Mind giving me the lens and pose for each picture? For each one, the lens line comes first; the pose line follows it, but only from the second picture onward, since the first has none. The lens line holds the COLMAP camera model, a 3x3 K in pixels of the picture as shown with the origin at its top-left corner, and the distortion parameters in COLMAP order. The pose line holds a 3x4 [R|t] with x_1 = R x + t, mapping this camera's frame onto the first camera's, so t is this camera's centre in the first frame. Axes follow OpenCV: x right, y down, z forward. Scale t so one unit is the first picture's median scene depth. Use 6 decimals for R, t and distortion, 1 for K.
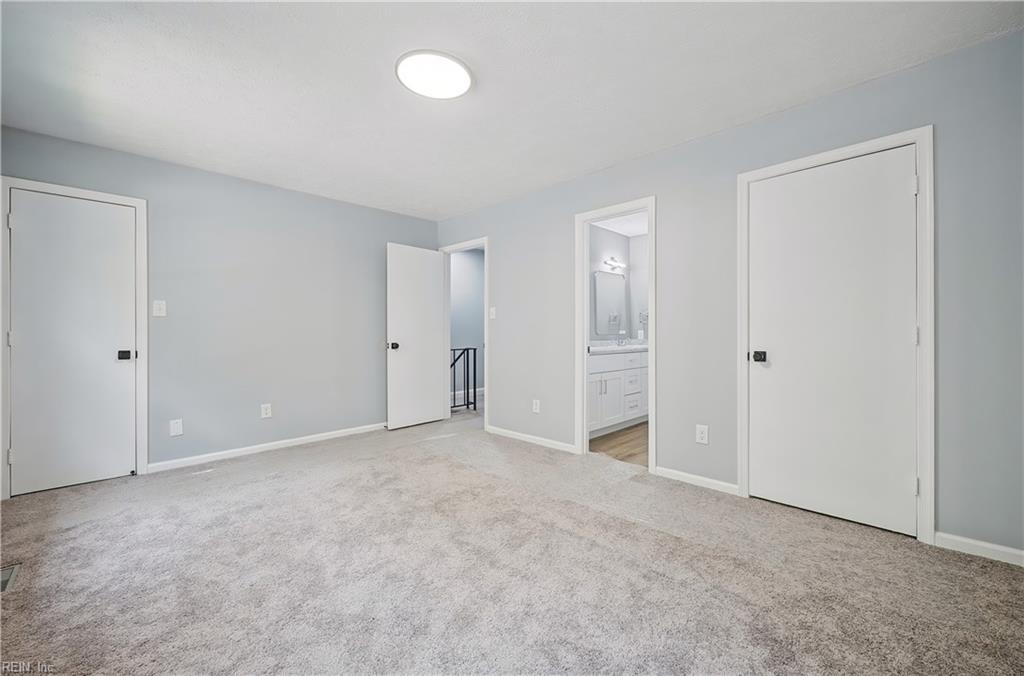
lens RADIAL K [[406.2, 0, 518.8], [0, 406.2, 332.5], [0, 0, 1]] dist [-0.001210, -0.000701]
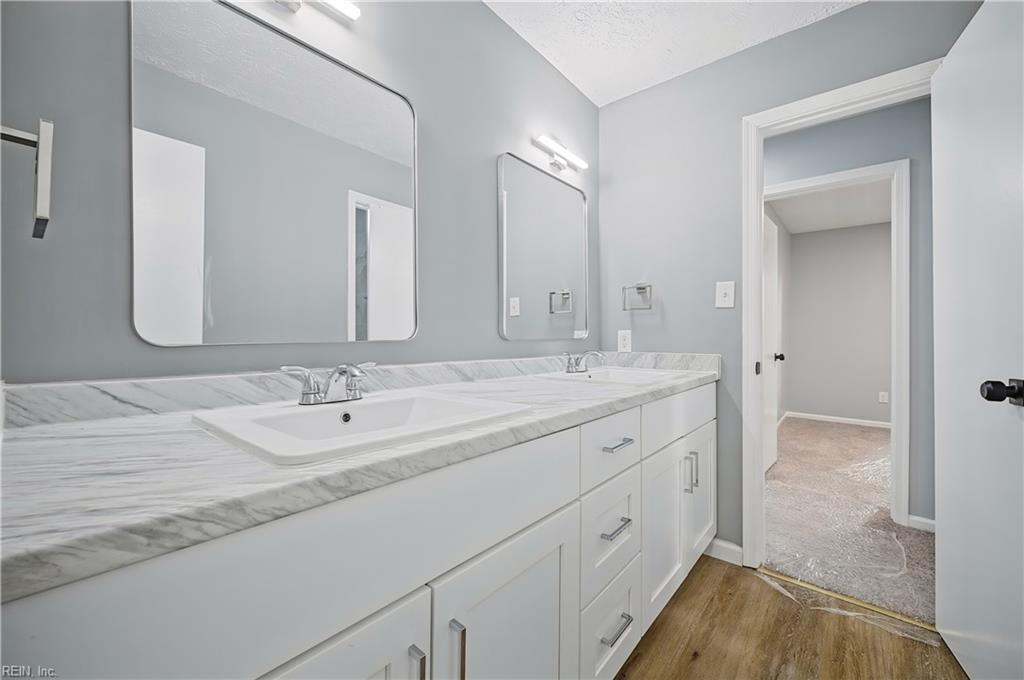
lens RADIAL K [[406.2, 0, 514.7], [0, 406.2, 337.7], [0, 0, 1]] dist [-0.001210, -0.000701]
pose [[0.997032, 0.006681, 0.076701, 0.162220], [-0.007306, 0.999942, 0.007873, -0.000224], [-0.076644, -0.008410, 0.997023, 0.612786]]
